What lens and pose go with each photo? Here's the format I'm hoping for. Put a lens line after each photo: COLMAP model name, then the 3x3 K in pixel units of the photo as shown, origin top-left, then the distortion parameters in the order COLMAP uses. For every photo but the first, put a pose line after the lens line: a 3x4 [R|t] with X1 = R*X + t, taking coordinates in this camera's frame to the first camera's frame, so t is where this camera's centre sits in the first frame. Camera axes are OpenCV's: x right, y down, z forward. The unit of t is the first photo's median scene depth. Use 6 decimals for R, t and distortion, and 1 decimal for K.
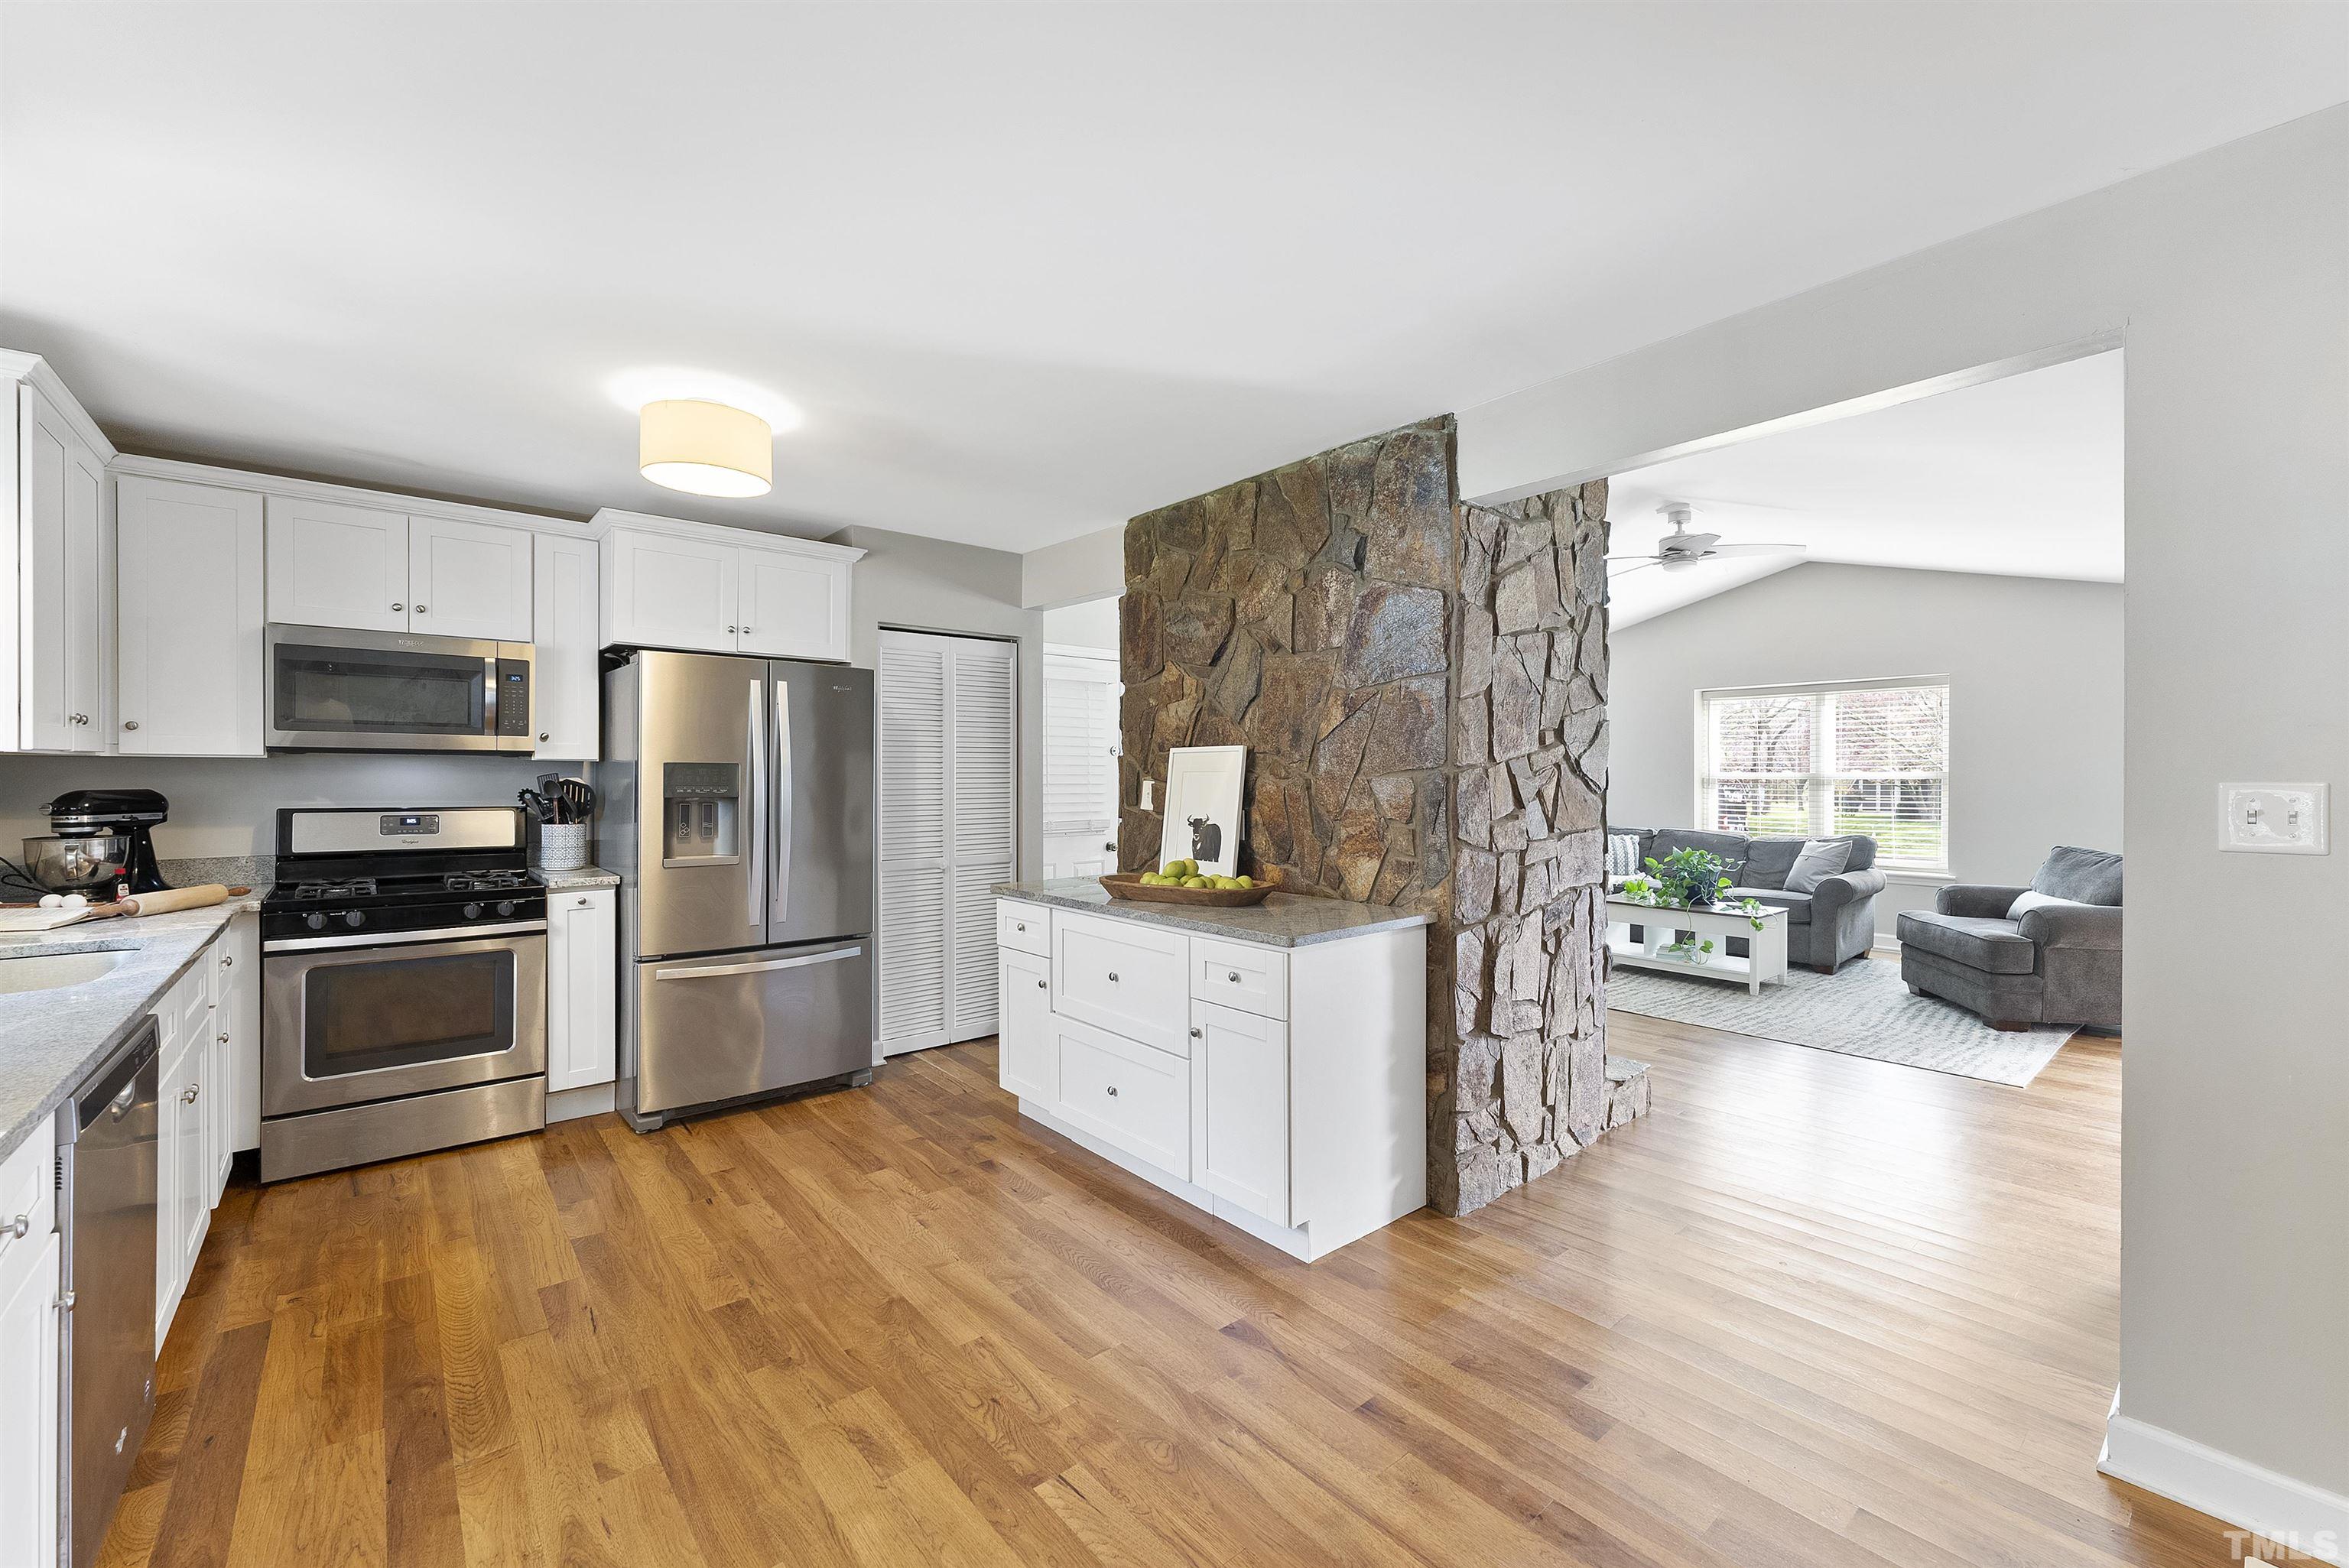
lens RADIAL K [[948.3, 0, 1171.6], [0, 948.3, 777.0], [0, 0, 1]] dist [0.001152, 0.000118]
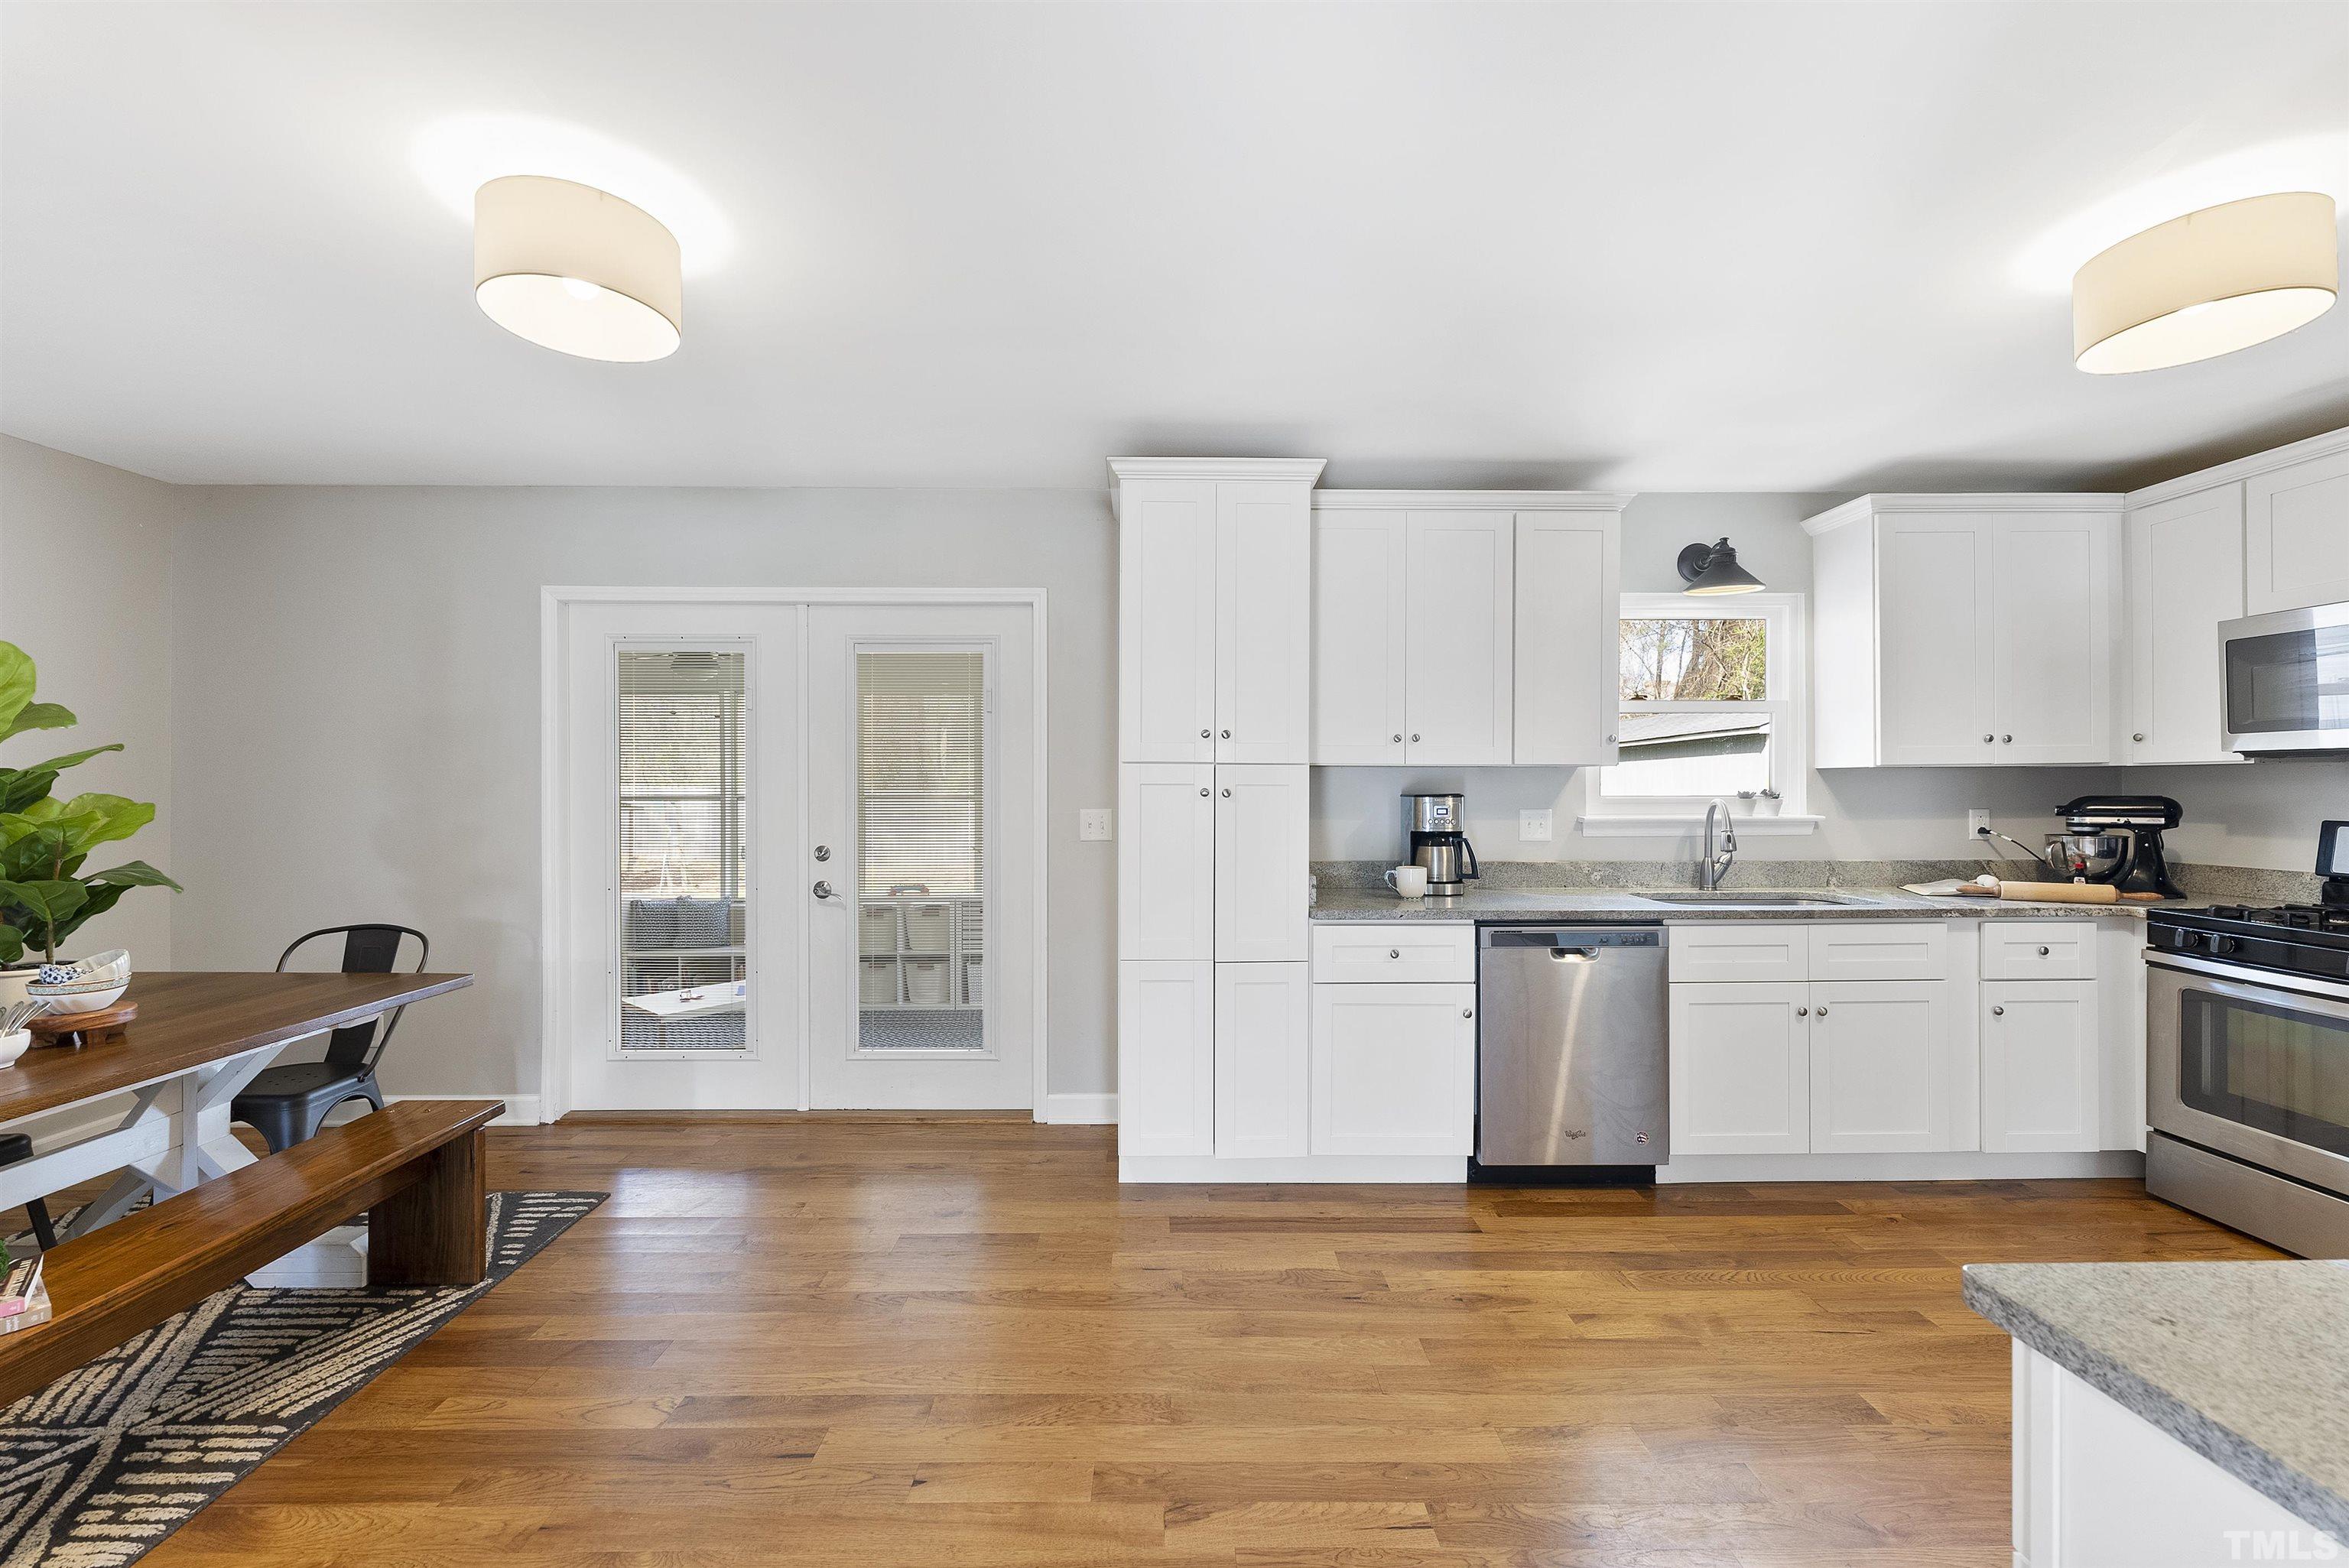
lens RADIAL K [[939.3, 0, 1165.3], [0, 939.3, 783.3], [0, 0, 1]] dist [-0.002043, -0.000190]
pose [[-0.637409, -0.003601, -0.770517, 0.386498], [-0.002308, 0.999994, -0.002764, 0.003558], [0.770522, 0.000016, -0.637414, 0.703953]]
